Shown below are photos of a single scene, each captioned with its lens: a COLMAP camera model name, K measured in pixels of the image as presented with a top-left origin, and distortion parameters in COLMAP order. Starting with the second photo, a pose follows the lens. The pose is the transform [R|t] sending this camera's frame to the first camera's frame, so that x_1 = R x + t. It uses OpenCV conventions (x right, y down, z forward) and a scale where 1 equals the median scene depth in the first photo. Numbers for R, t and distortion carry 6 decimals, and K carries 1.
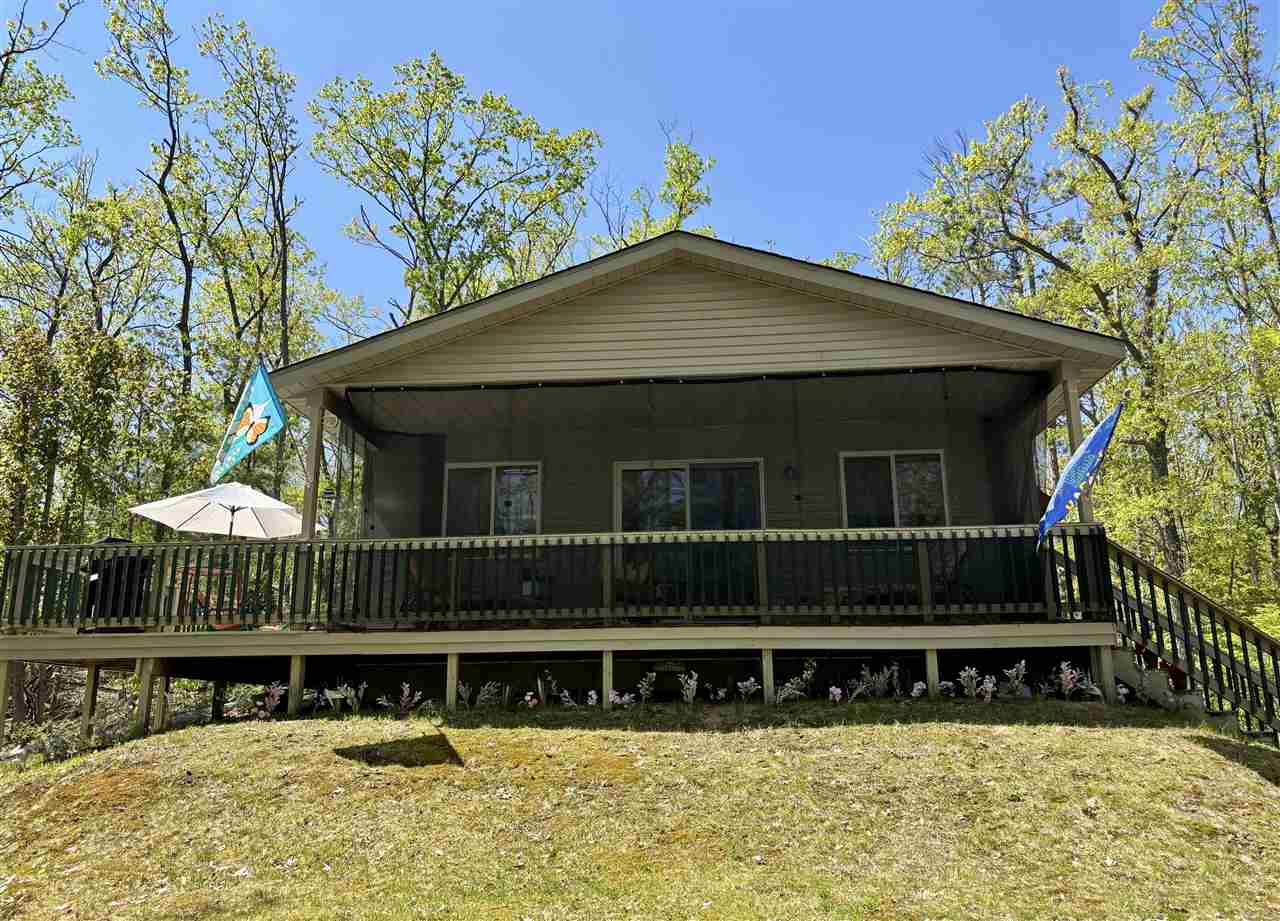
lens RADIAL K [[980.0, 0, 640.2], [0, 980.0, 477.8], [0, 0, 1]] dist [0.006782, 0.003510]
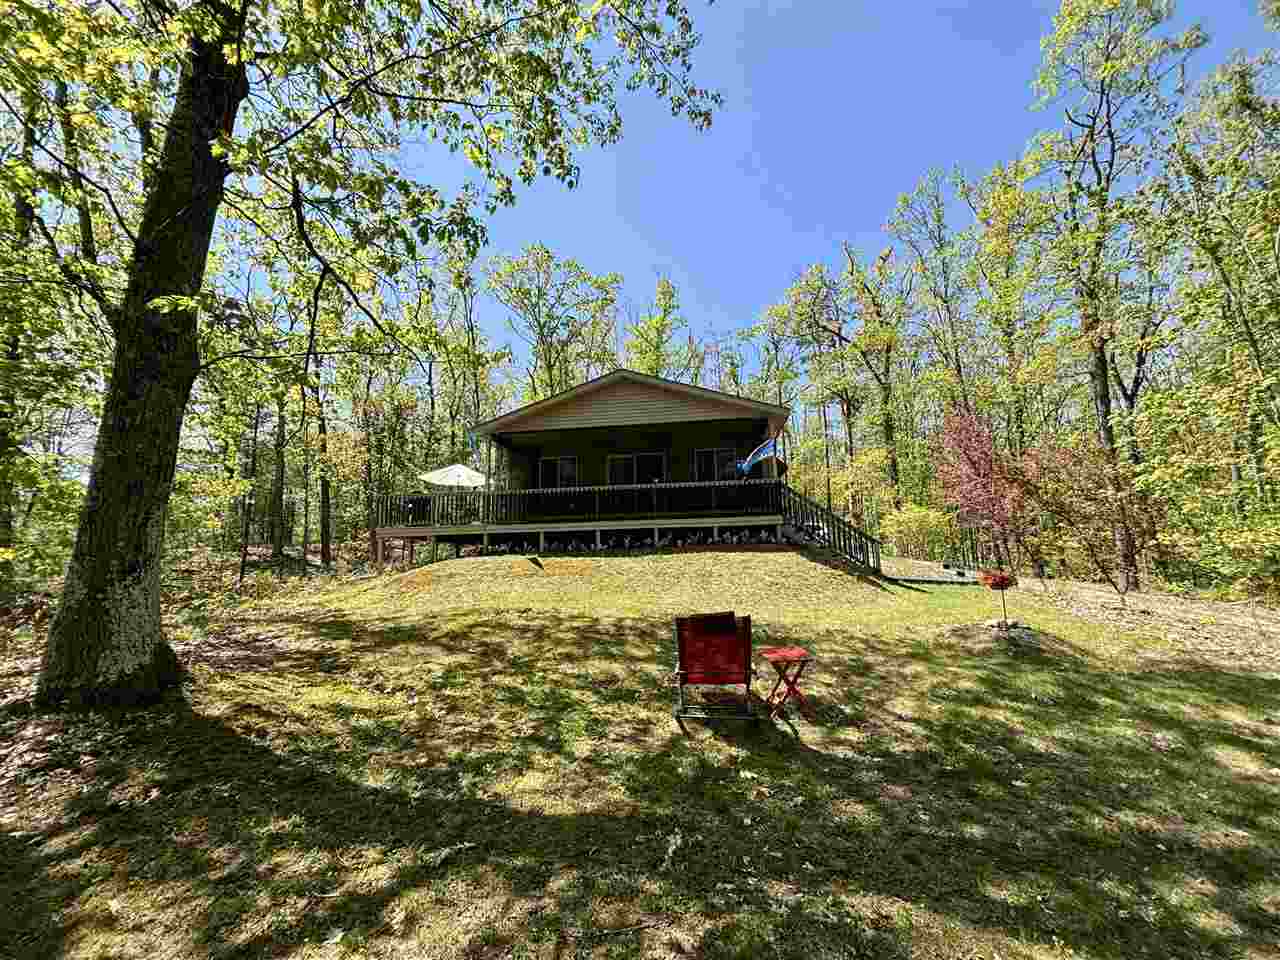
lens RADIAL K [[513.3, 0, 635.9], [0, 513.3, 481.2], [0, 0, 1]] dist [0.000050, 0.000274]
pose [[0.997986, -0.025892, -0.057910, 0.150328], [0.030572, 0.996209, 0.081446, -0.064871], [0.055582, -0.083052, 0.994994, -0.374143]]
